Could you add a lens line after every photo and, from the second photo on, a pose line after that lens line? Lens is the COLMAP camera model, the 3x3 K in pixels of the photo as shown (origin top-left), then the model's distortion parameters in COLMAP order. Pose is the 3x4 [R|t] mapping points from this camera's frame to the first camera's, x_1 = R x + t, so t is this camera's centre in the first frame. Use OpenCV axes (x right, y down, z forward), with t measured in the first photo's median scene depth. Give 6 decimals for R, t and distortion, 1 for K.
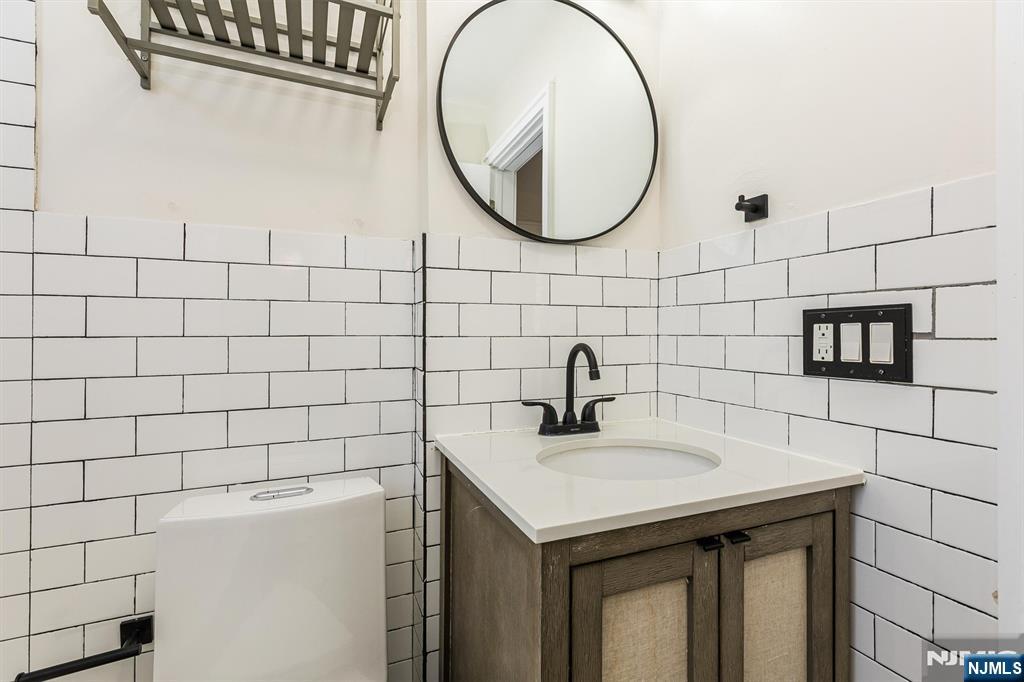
lens RADIAL K [[457.9, 0, 508.1], [0, 457.9, 330.6], [0, 0, 1]] dist [-0.002389, -0.000031]
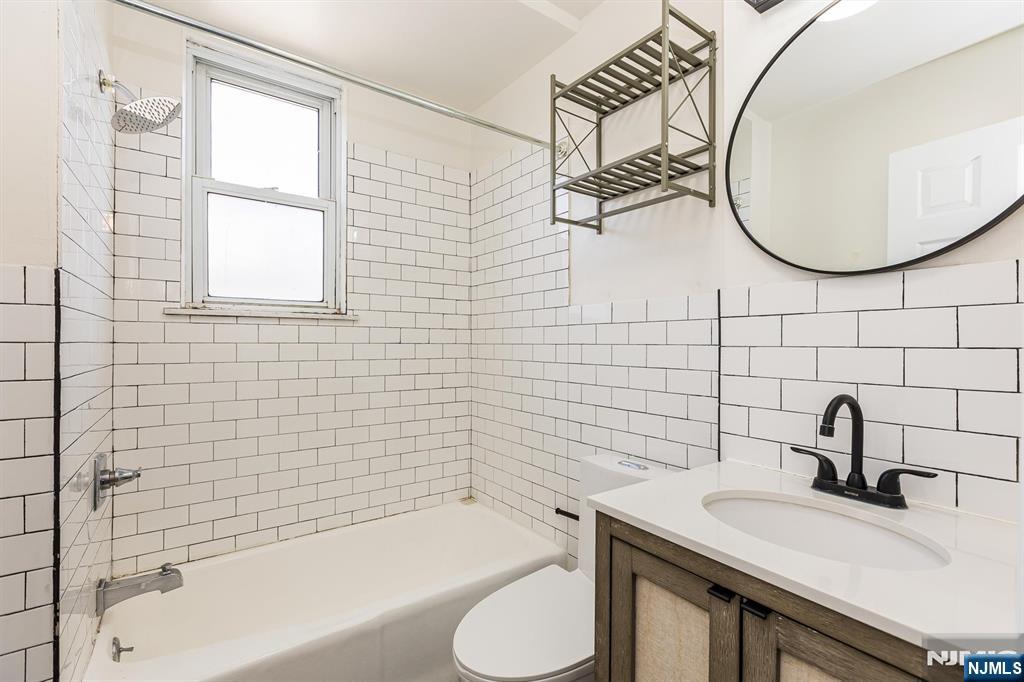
lens RADIAL K [[457.9, 0, 510.3], [0, 457.9, 343.1], [0, 0, 1]] dist [-0.002389, -0.000031]
pose [[0.225799, 0.004053, -0.974165, 0.877138], [0.002475, 0.999986, 0.004734, -0.077524], [0.974171, -0.003479, 0.225786, 0.183204]]
